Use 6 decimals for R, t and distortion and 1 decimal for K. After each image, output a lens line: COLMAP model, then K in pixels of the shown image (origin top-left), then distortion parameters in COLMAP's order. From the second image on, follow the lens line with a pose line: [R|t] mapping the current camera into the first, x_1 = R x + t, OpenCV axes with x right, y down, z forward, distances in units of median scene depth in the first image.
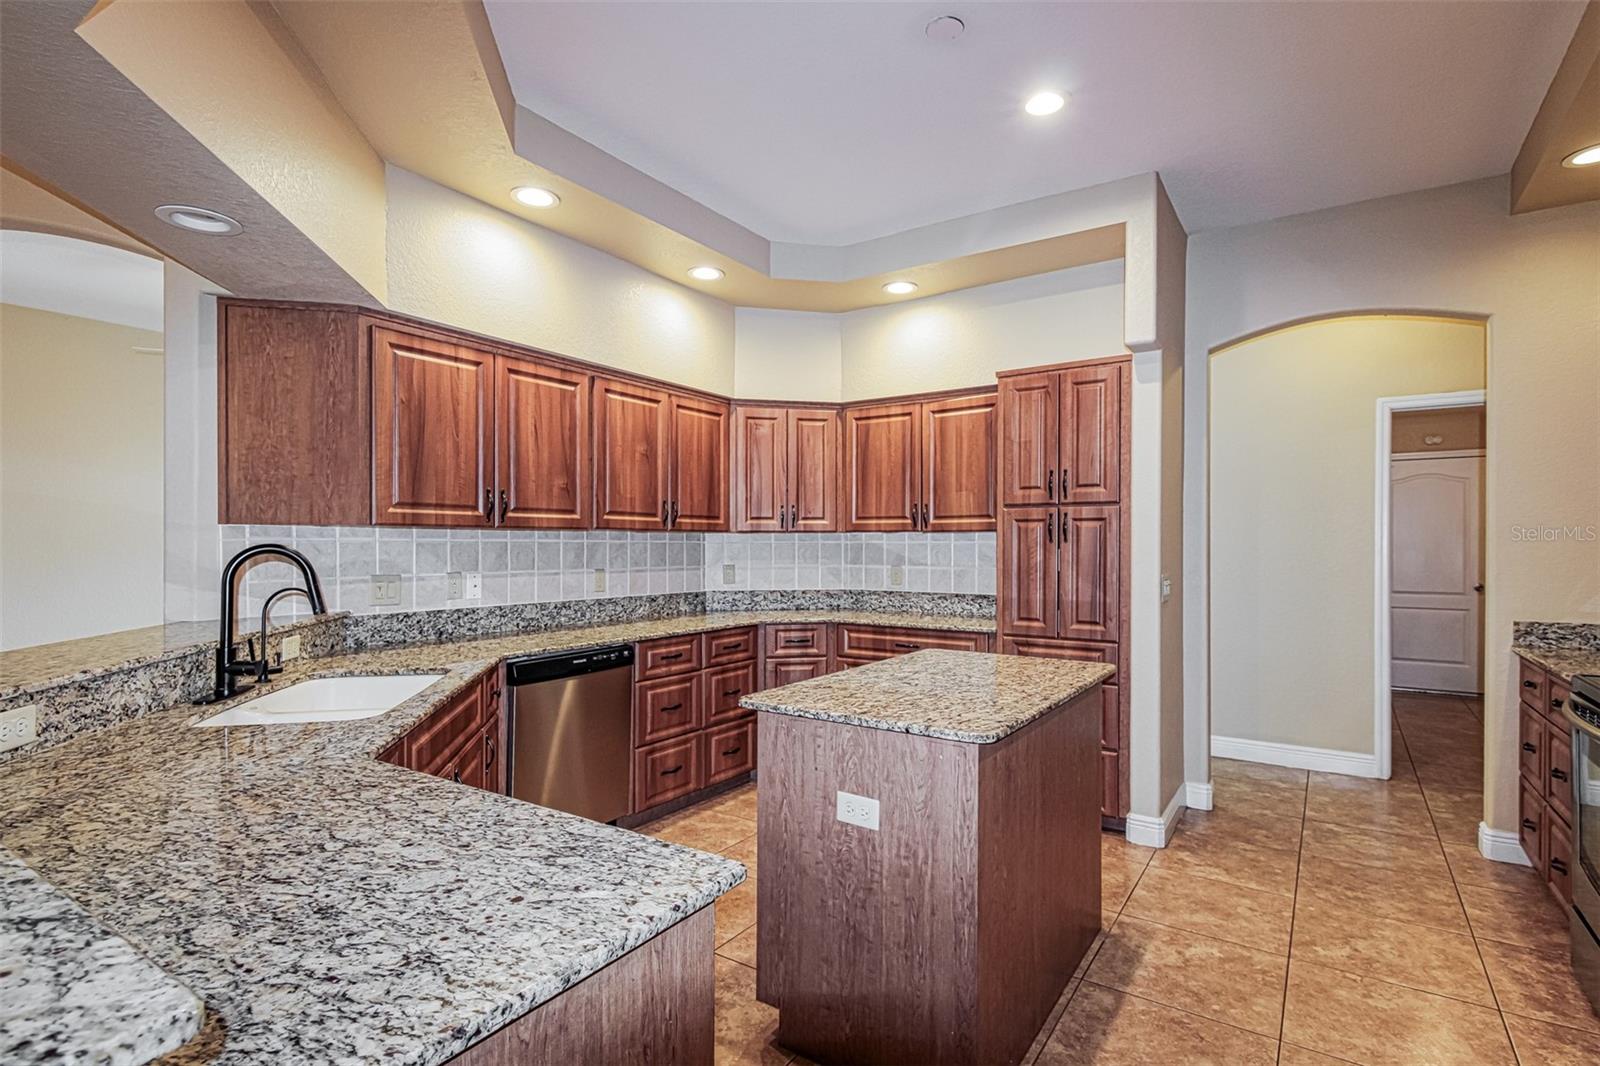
lens RADIAL K [[776.3, 0, 806.3], [0, 776.3, 546.5], [0, 0, 1]] dist [0.022240, -0.014202]
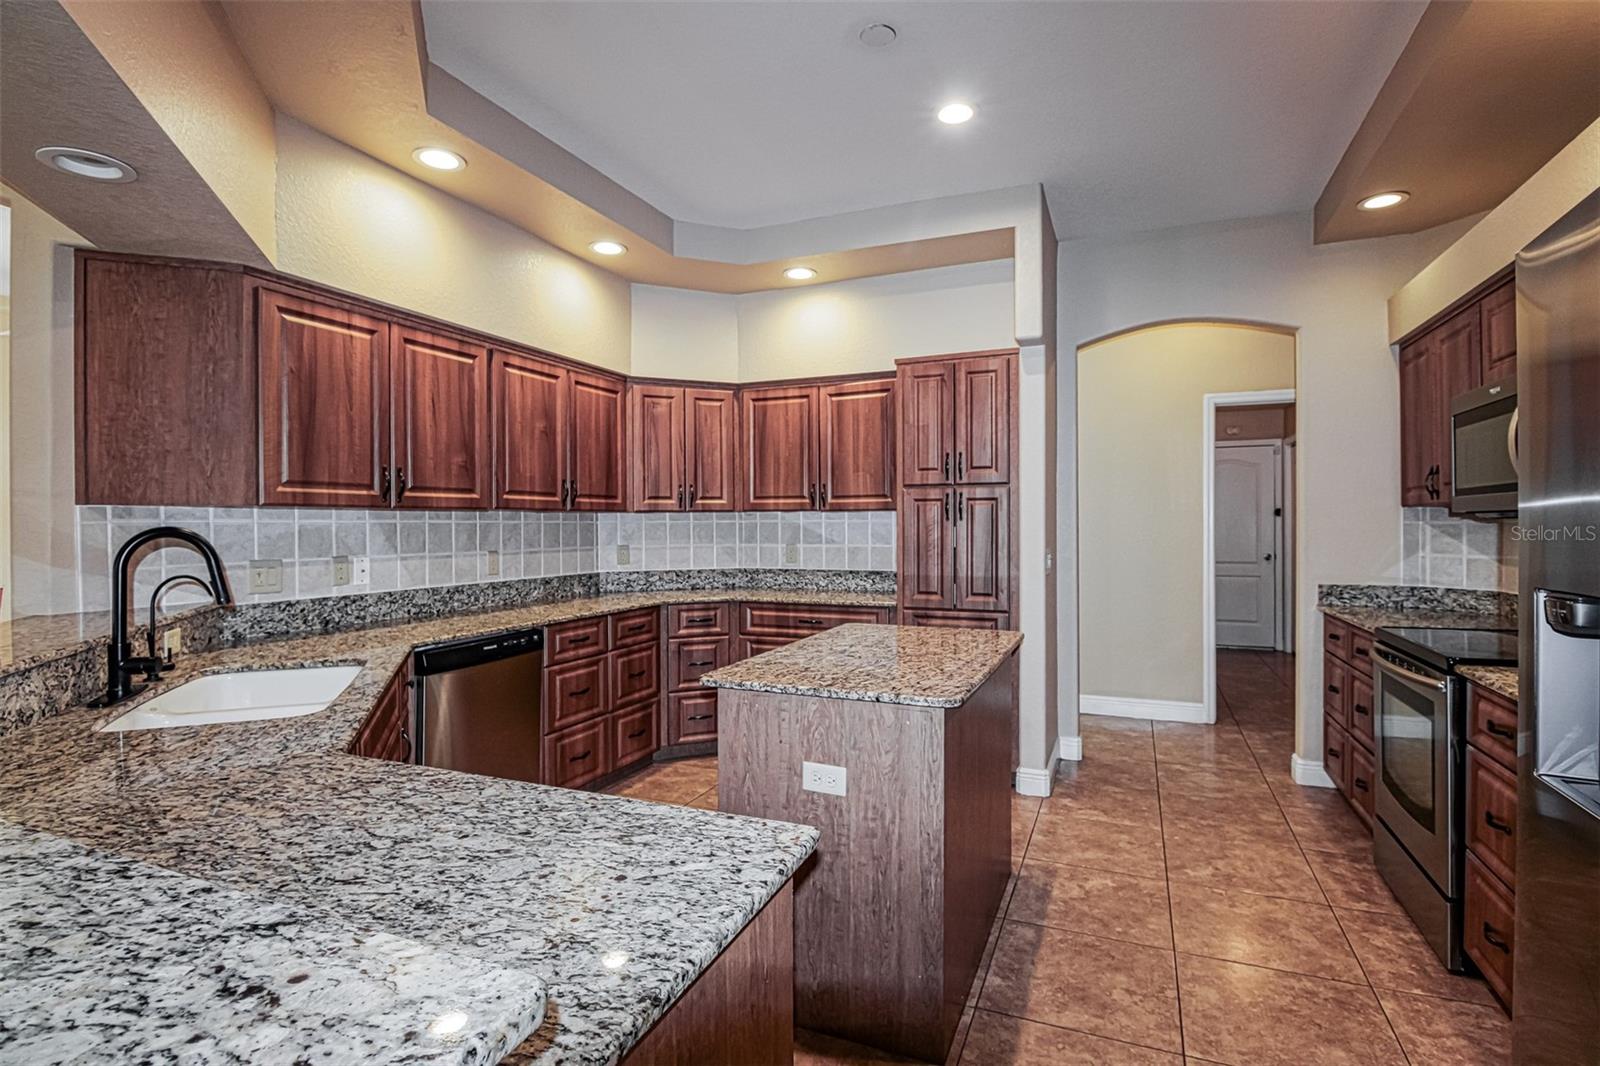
lens RADIAL K [[772.9, 0, 805.8], [0, 772.9, 529.6], [0, 0, 1]] dist [0.001310, -0.013690]
pose [[0.981439, -0.007485, 0.191629, -0.079663], [0.006517, 0.999963, 0.005681, -0.000194], [-0.191664, -0.004327, 0.981451, -0.005011]]
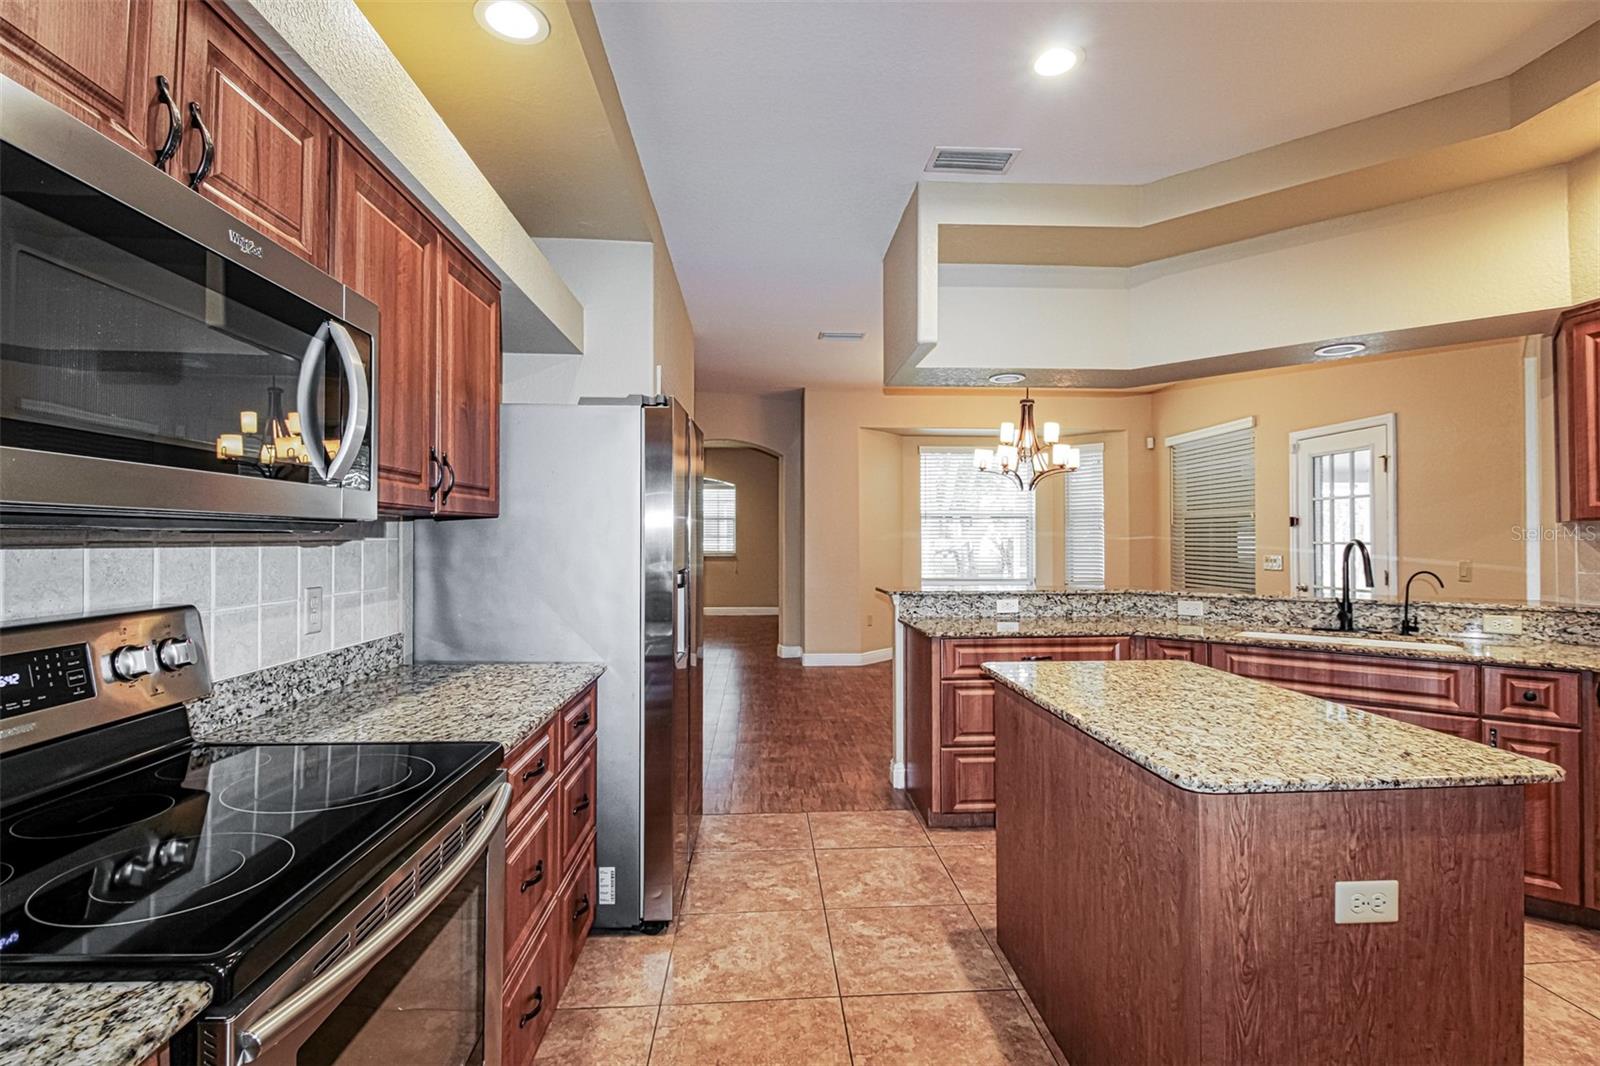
lens RADIAL K [[755.5, 0, 802.5], [0, 755.5, 553.9], [0, 0, 1]] dist [0.005742, -0.000213]
pose [[-0.794522, 0.008729, -0.607173, 0.652074], [-0.004996, 0.999769, 0.020910, 0.000414], [0.607215, 0.019647, -0.794295, 0.904622]]
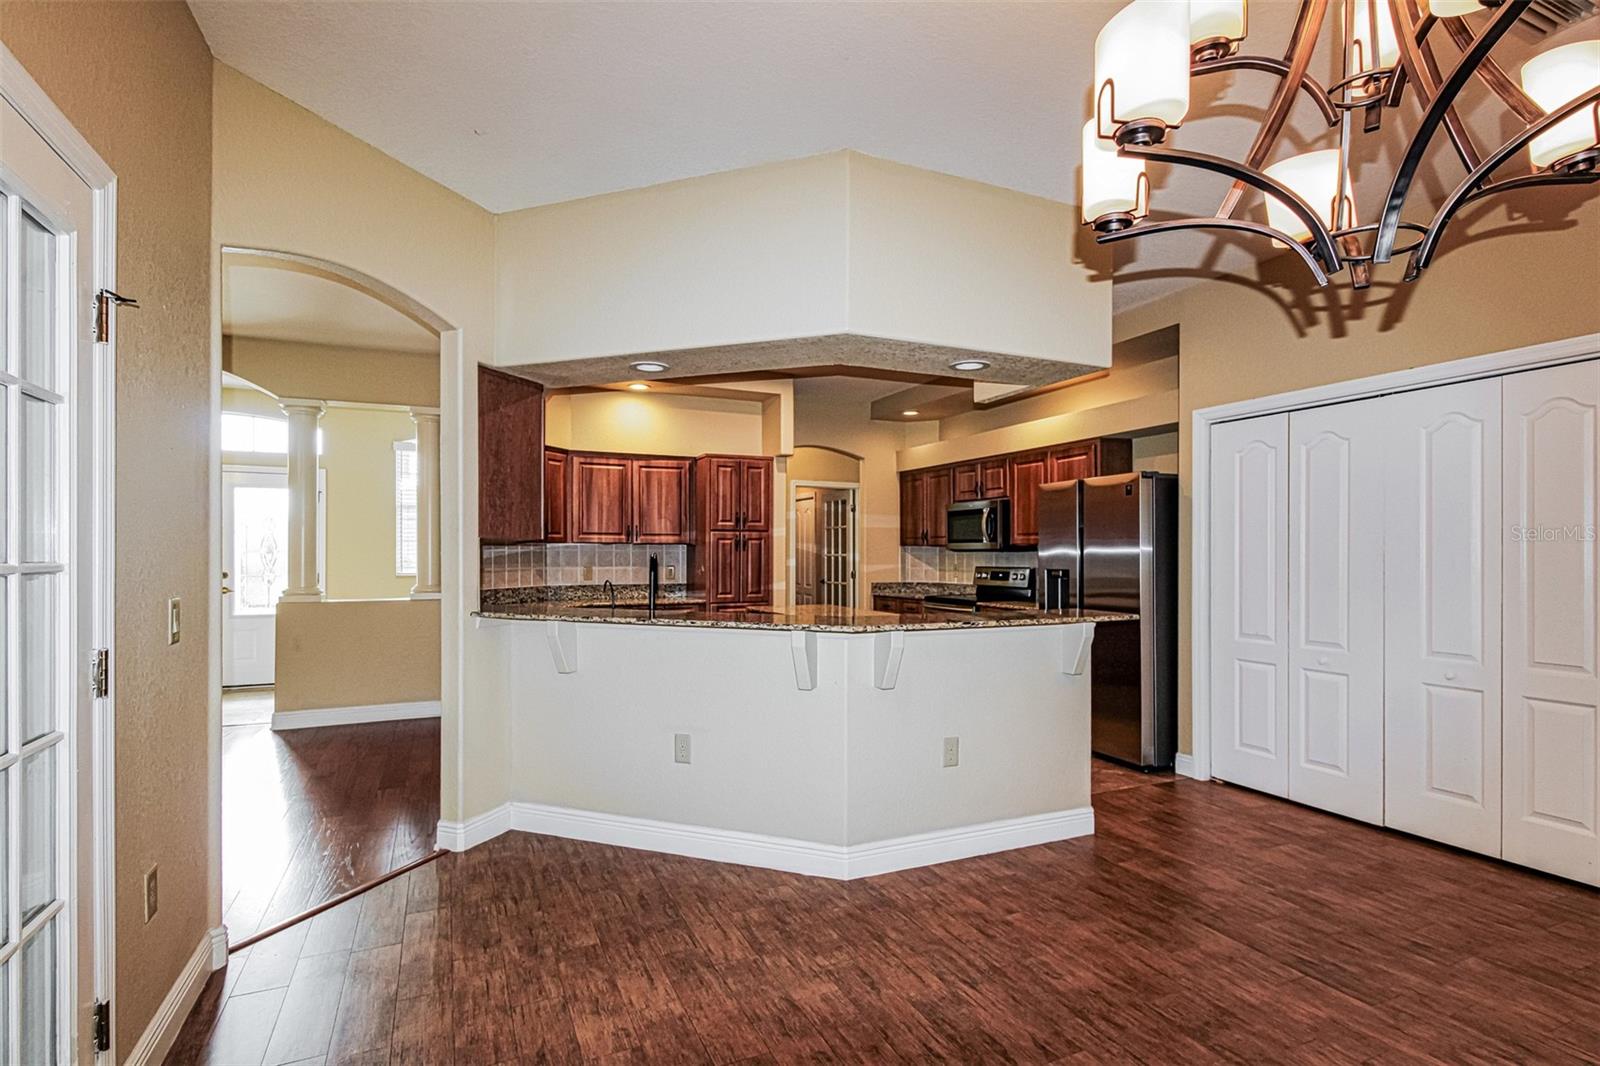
lens RADIAL K [[790.7, 0, 796.3], [0, 790.7, 552.1], [0, 0, 1]] dist [0.004955, -0.000269]
pose [[0.530939, -0.001898, 0.847408, -1.194740], [0.003292, 0.999995, 0.000177, -0.002129], [-0.847404, 0.002695, 0.530942, -0.117998]]
